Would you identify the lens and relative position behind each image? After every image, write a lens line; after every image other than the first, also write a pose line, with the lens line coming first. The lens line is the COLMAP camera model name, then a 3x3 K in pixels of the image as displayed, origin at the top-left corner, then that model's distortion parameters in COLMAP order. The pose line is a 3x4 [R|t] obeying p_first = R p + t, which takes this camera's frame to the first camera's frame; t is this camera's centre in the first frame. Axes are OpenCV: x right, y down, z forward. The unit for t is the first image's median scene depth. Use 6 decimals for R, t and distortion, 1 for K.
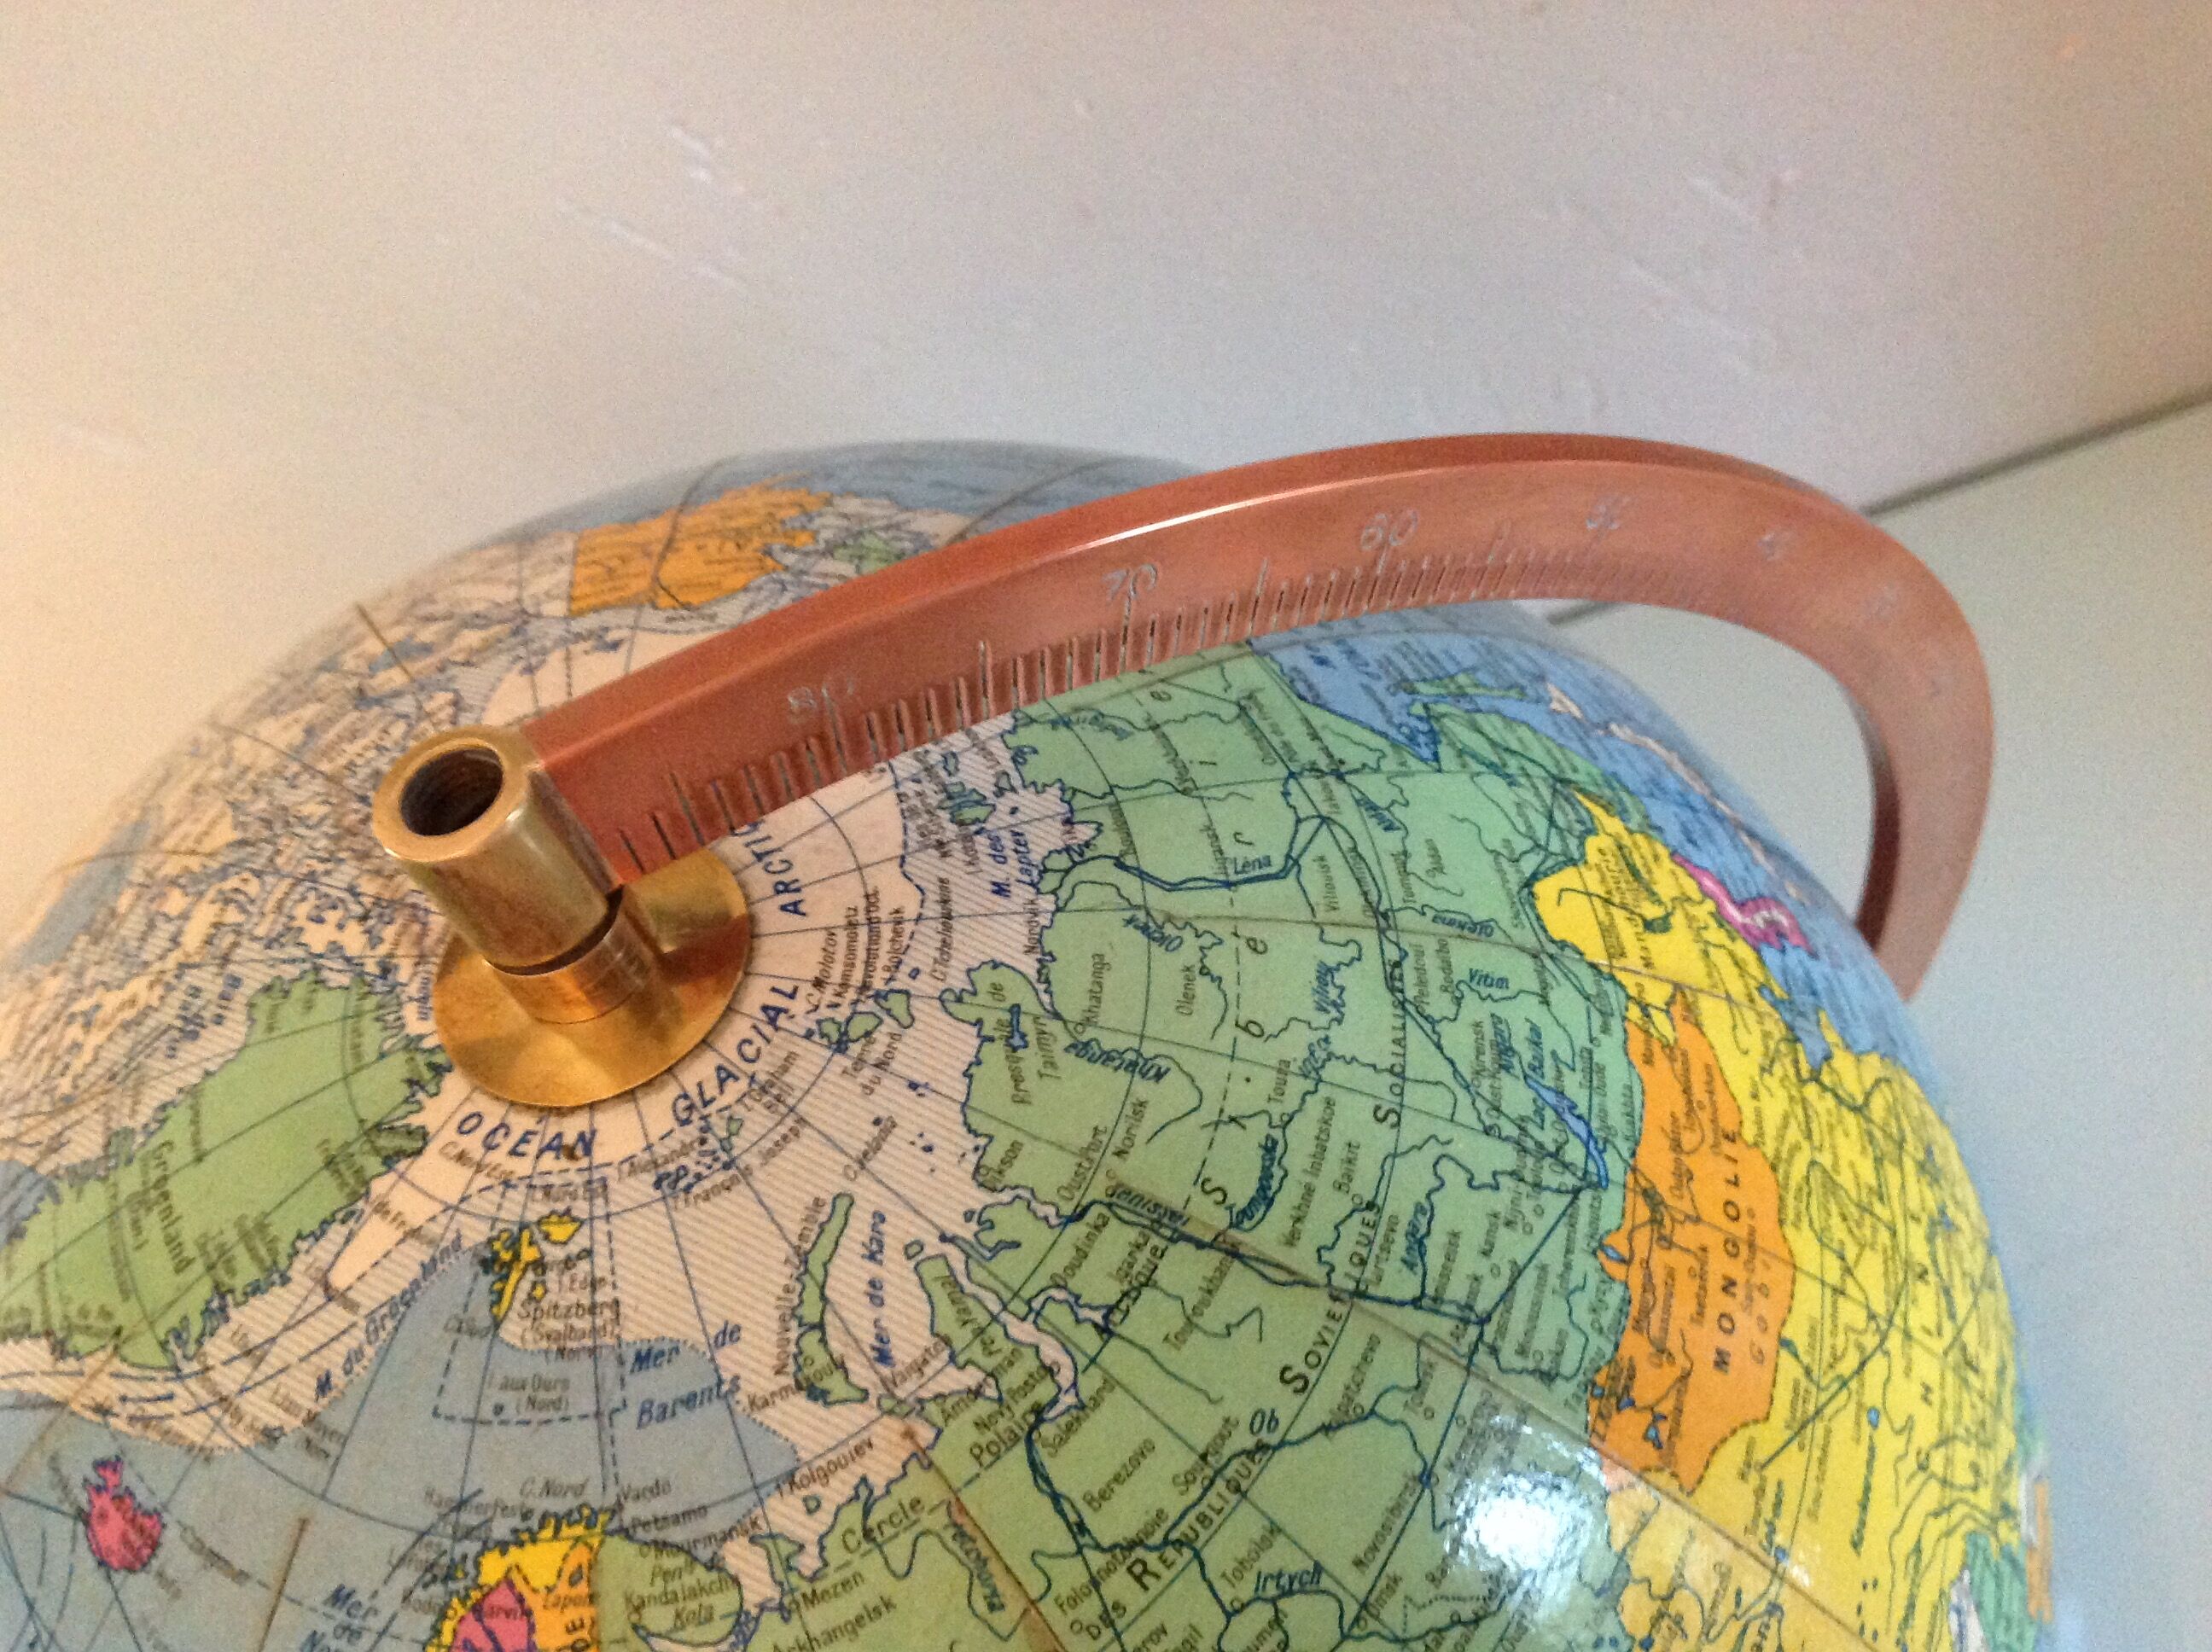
lens RADIAL K [[2140.8, 0, 1110.5], [0, 2140.8, 819.9], [0, 0, 1]] dist [0.137005, -0.392080]
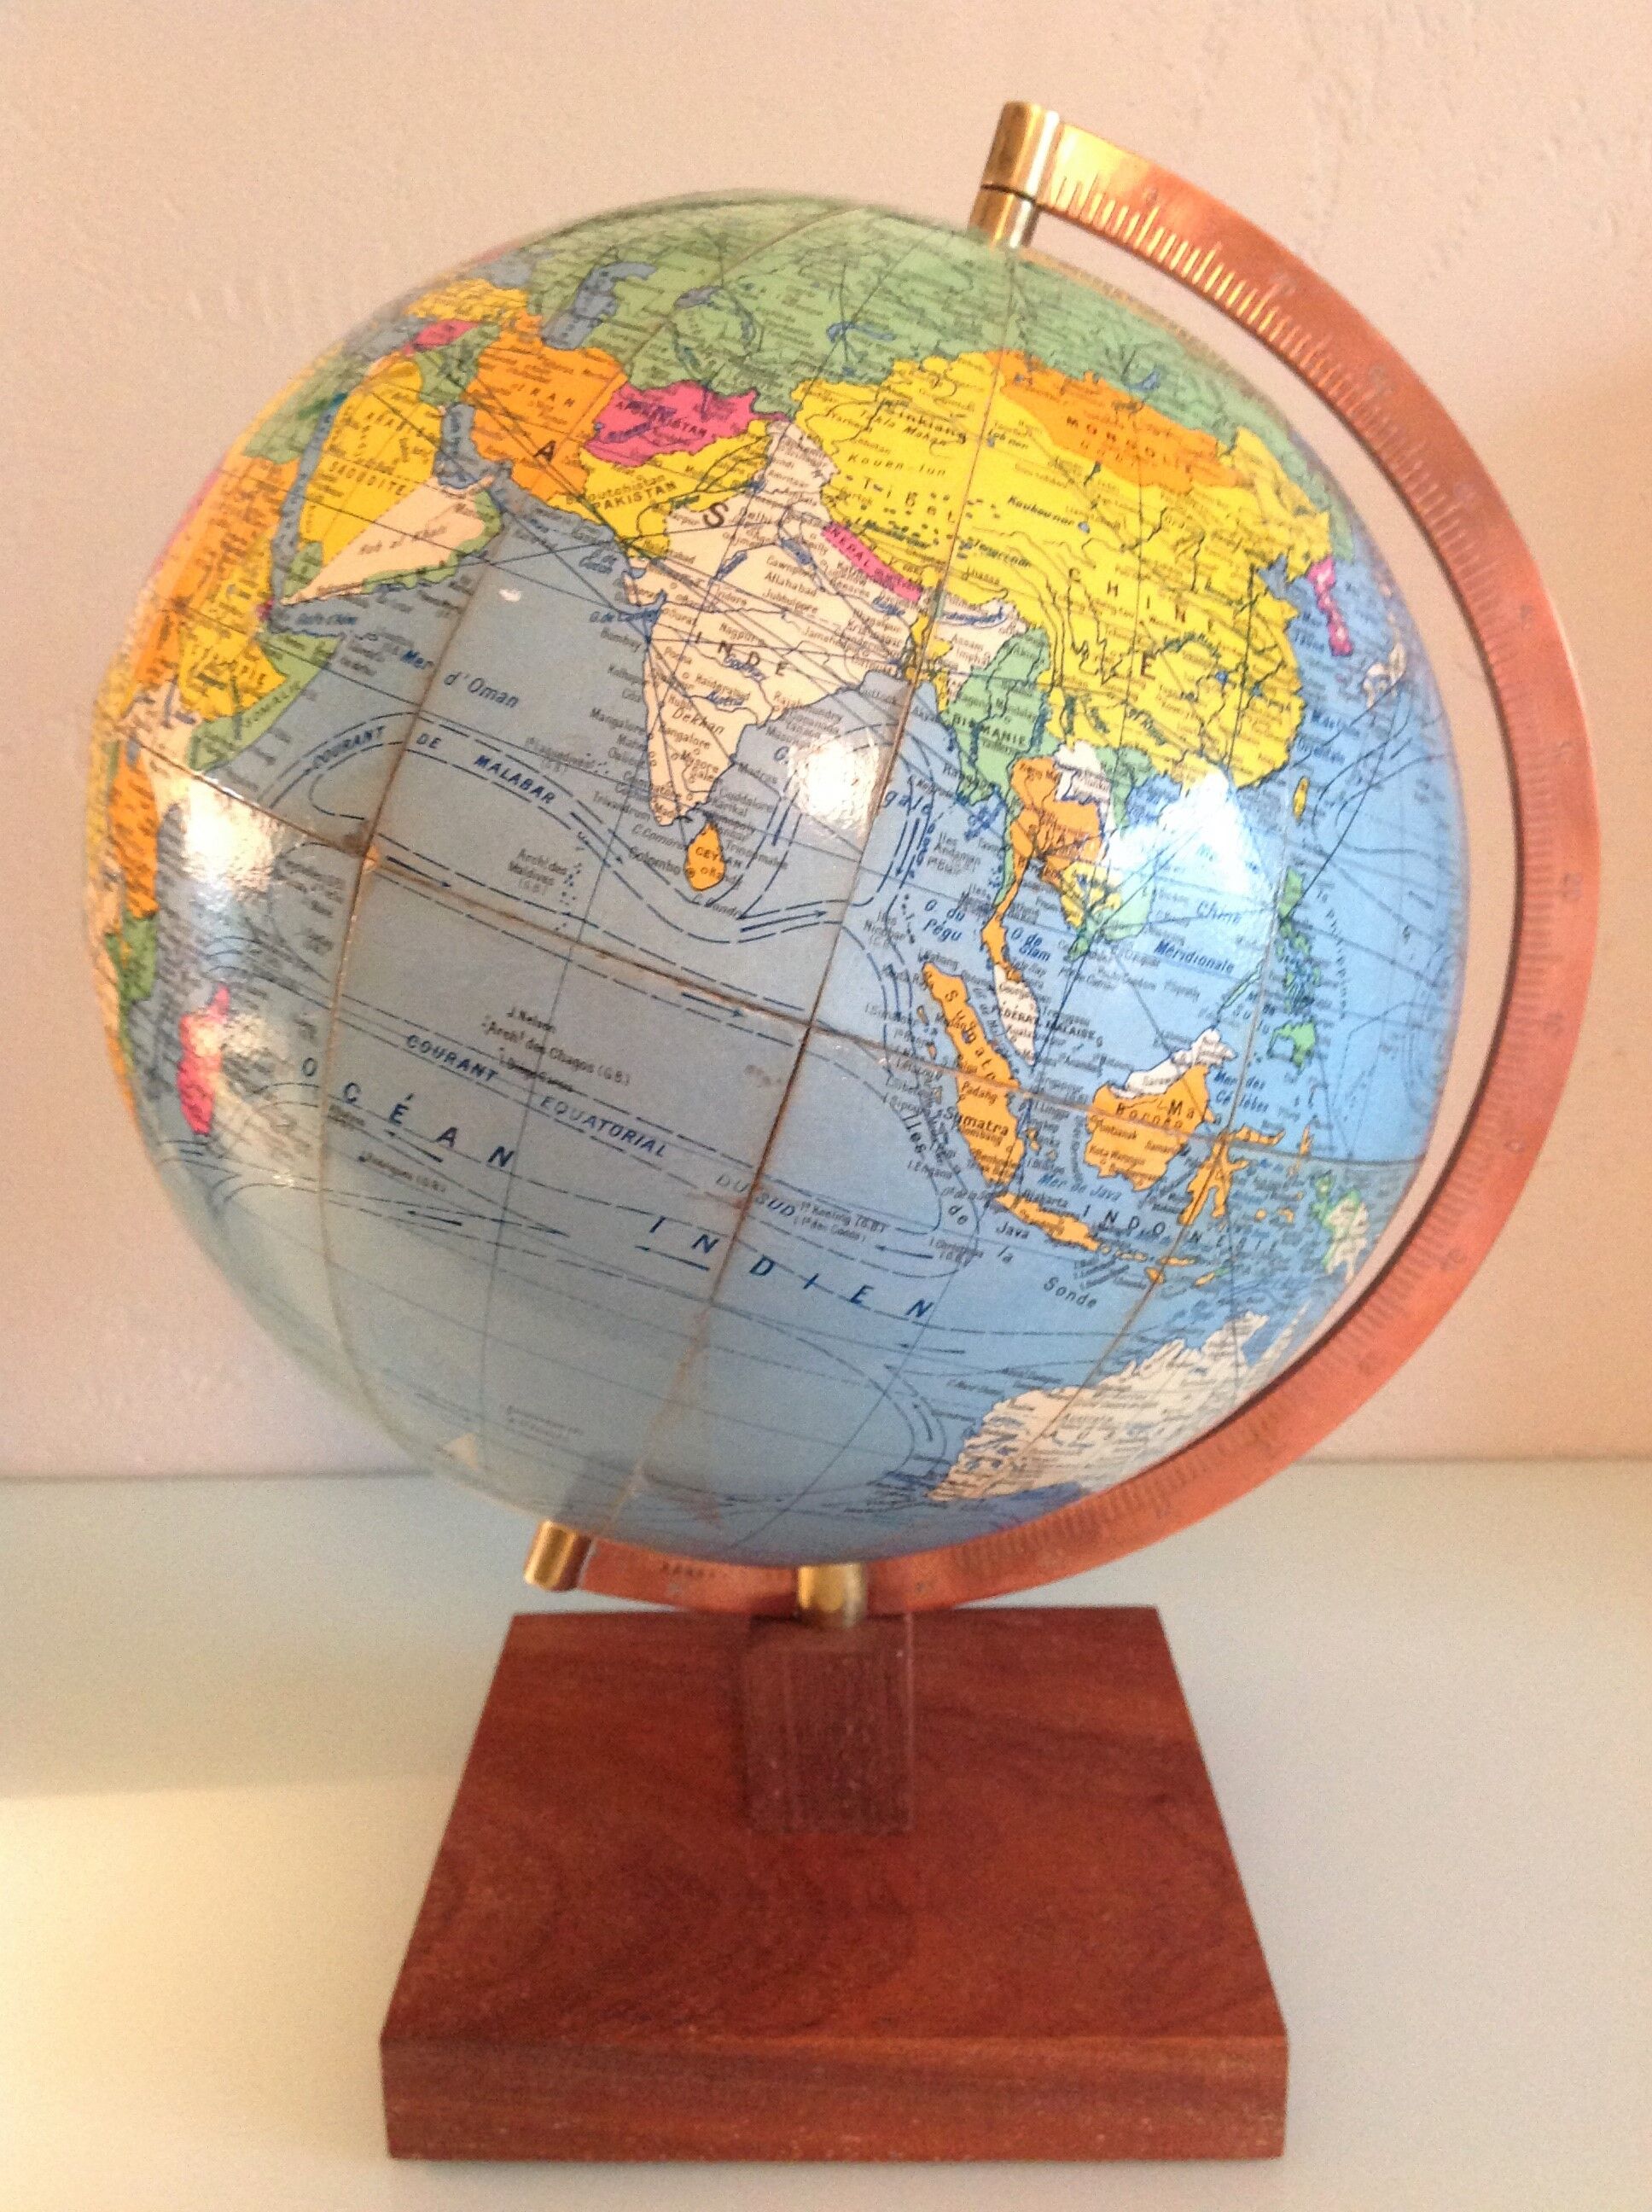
lens RADIAL K [[2140.8, 0, 875.9], [0, 2140.8, 1074.1], [0, 0, 1]] dist [0.137005, -0.392080]
pose [[0.389108, 0.469234, -0.792726, 1.953937], [-0.909663, 0.331443, -0.250317, 1.058418], [0.145286, 0.818514, 0.555812, 0.432399]]
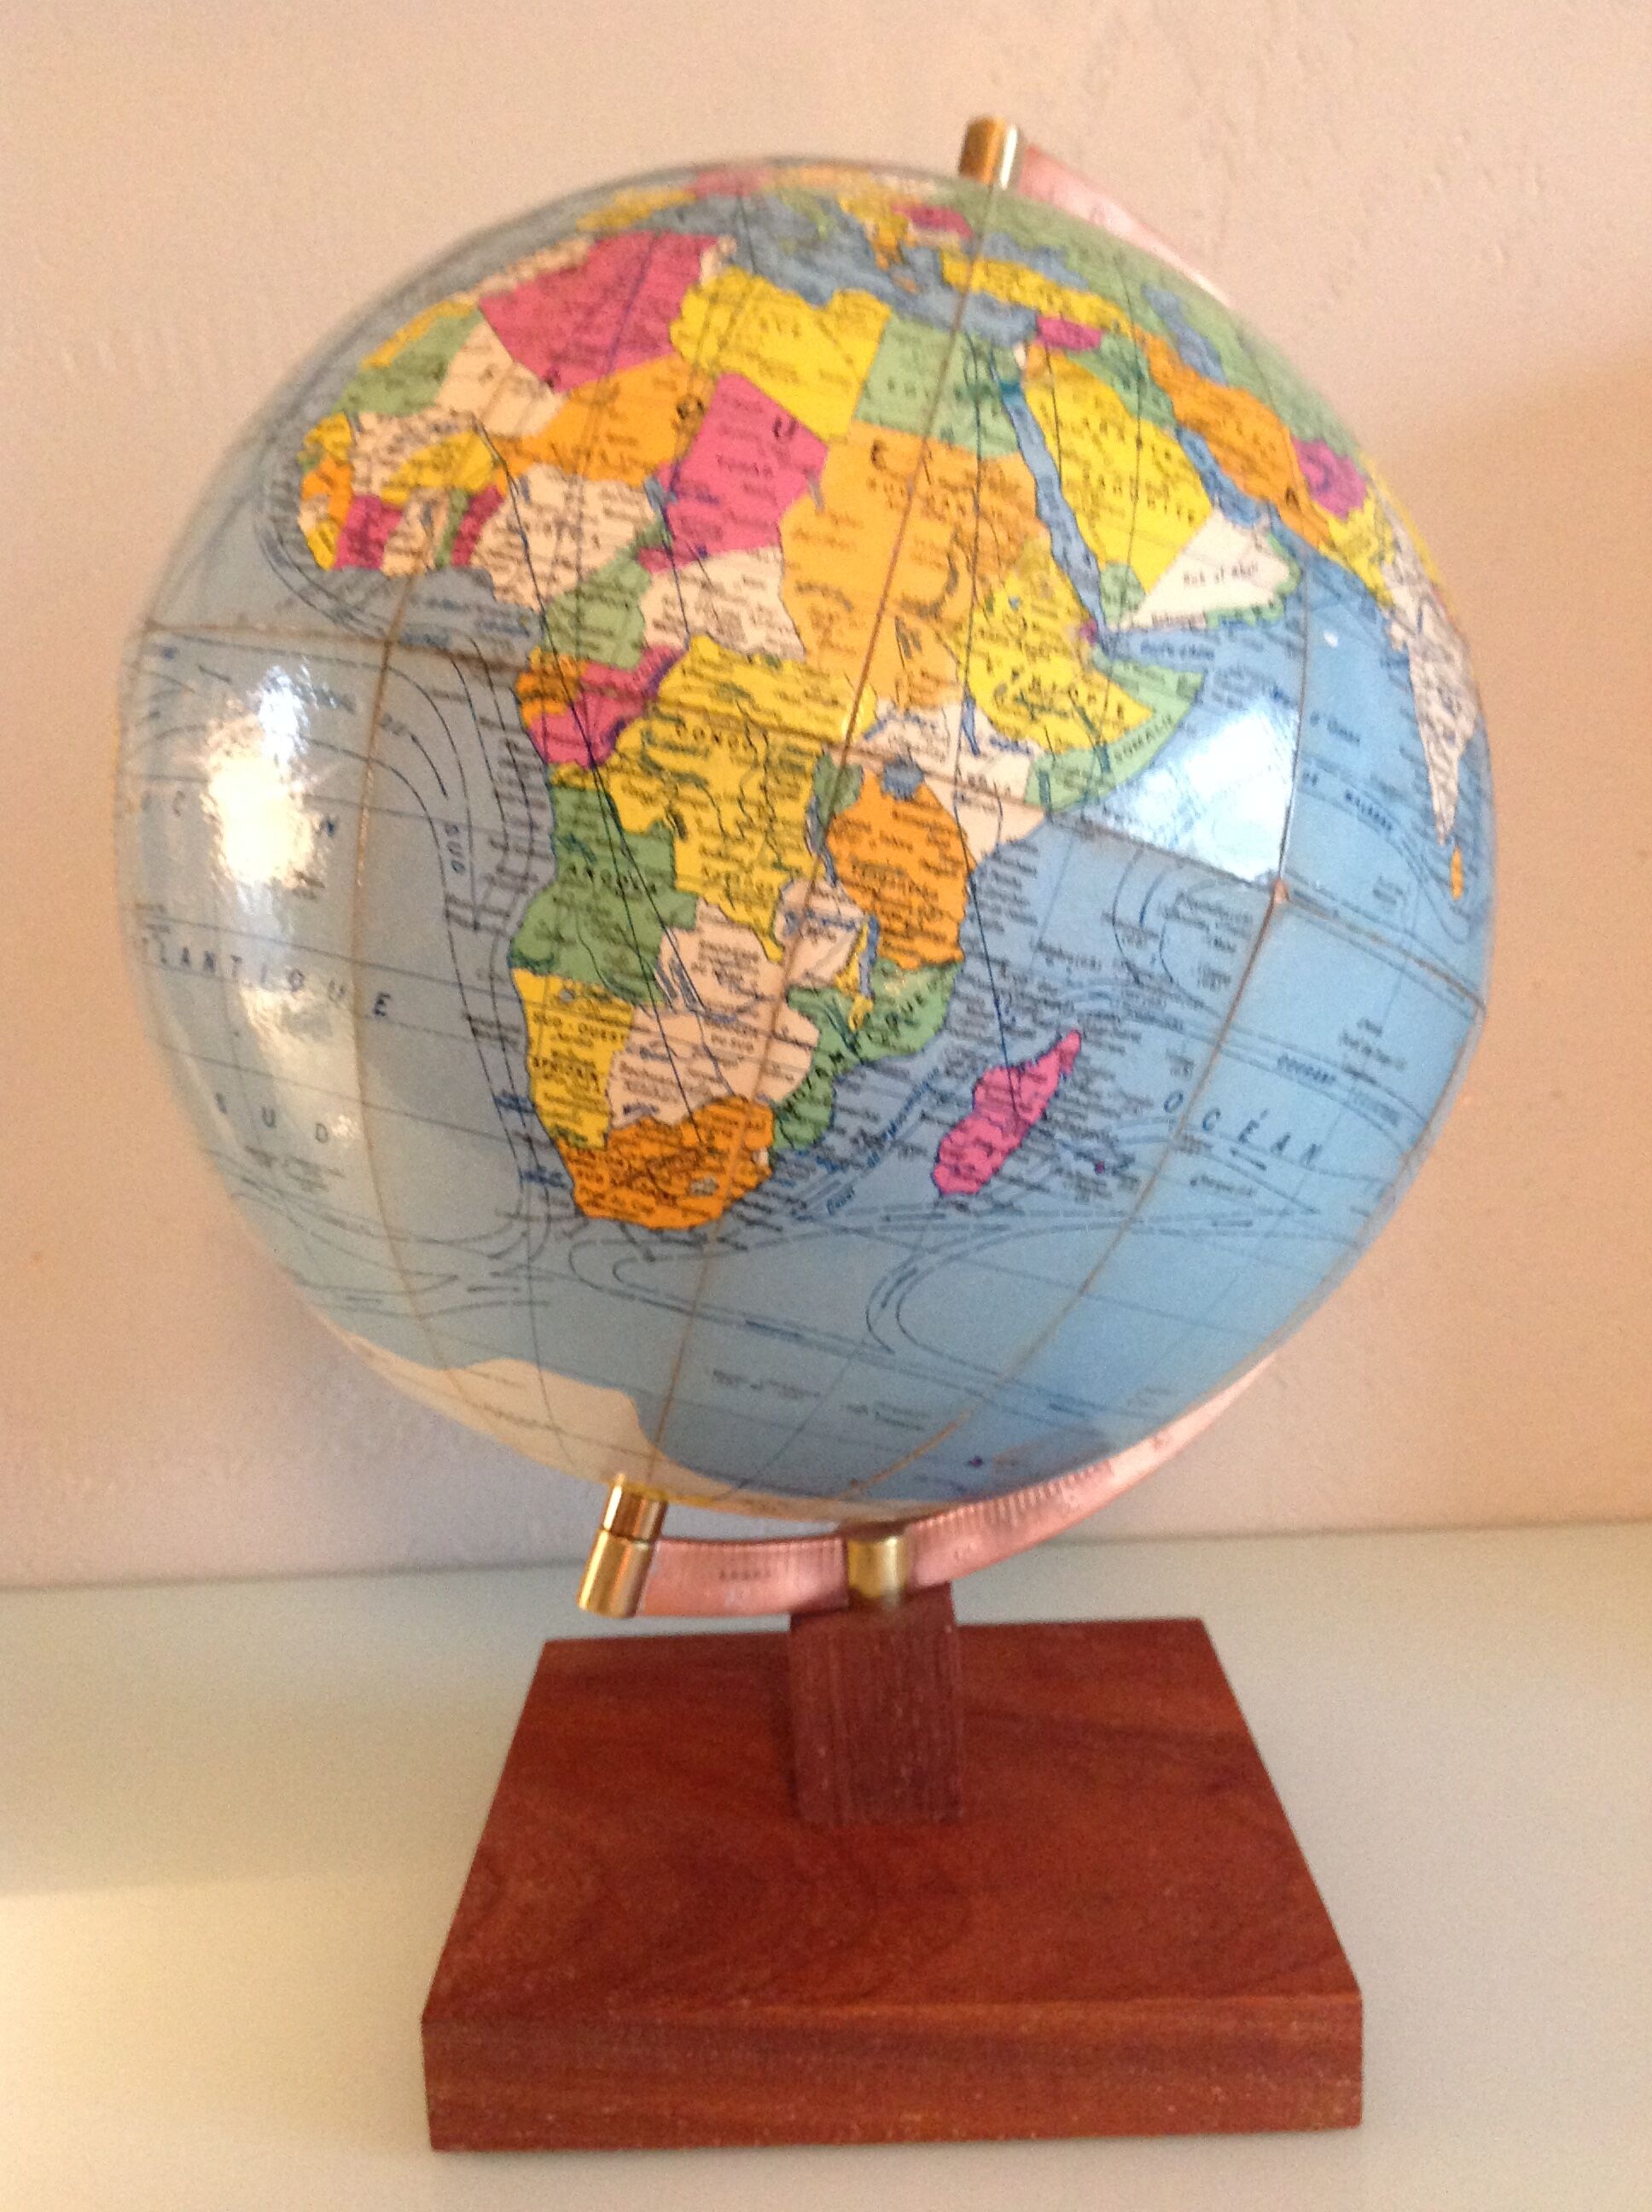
lens RADIAL K [[2140.8, 0, 875.9], [0, 2140.8, 1074.1], [0, 0, 1]] dist [0.137005, -0.392080]
pose [[0.907725, 0.417381, -0.042762, 0.155105], [-0.253857, 0.465209, -0.848020, 2.630916], [-0.334054, 0.780624, 0.528236, 0.477568]]
